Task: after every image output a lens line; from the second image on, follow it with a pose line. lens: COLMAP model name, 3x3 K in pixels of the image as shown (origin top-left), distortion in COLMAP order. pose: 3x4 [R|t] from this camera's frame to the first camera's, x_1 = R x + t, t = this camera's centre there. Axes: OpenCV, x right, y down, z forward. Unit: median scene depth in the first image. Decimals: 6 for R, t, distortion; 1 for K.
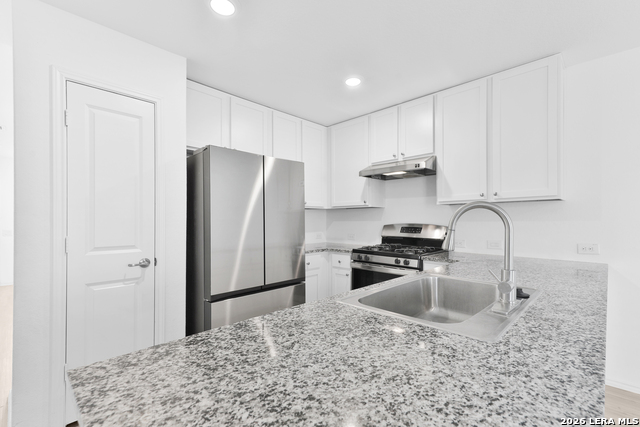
lens RADIAL K [[283.0, 0, 319.5], [0, 283.0, 222.5], [0, 0, 1]] dist [0.001793, -0.000065]
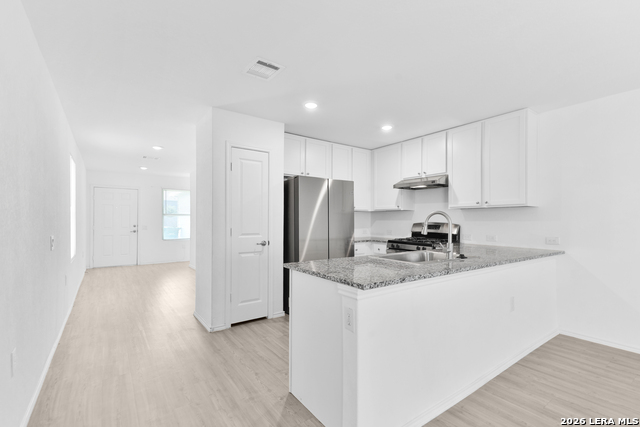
lens RADIAL K [[283.0, 0, 321.0], [0, 283.0, 217.6], [0, 0, 1]] dist [0.001793, -0.000065]
pose [[0.985926, 0.003466, -0.167144, 0.022560], [-0.005967, 0.999878, -0.014462, 0.003560], [0.167073, 0.015256, 0.985826, -0.452139]]
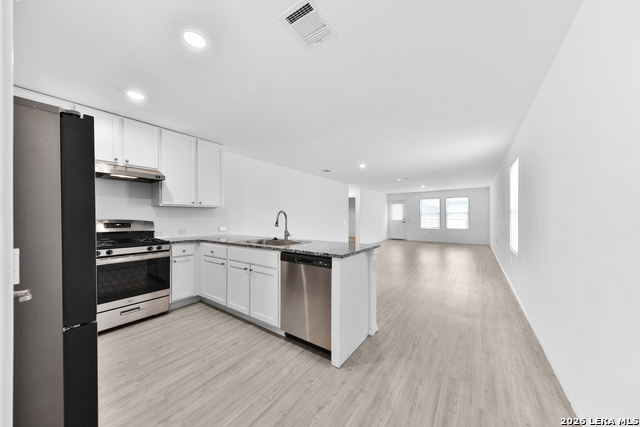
lens RADIAL K [[218.7, 0, 322.5], [0, 218.7, 214.6], [0, 0, 1]] dist [0.015684, -0.001464]
pose [[-0.150912, 0.008240, 0.988513, -0.742022], [0.005902, 0.999955, -0.007434, -0.005390], [-0.988530, 0.004712, -0.150954, 0.328584]]
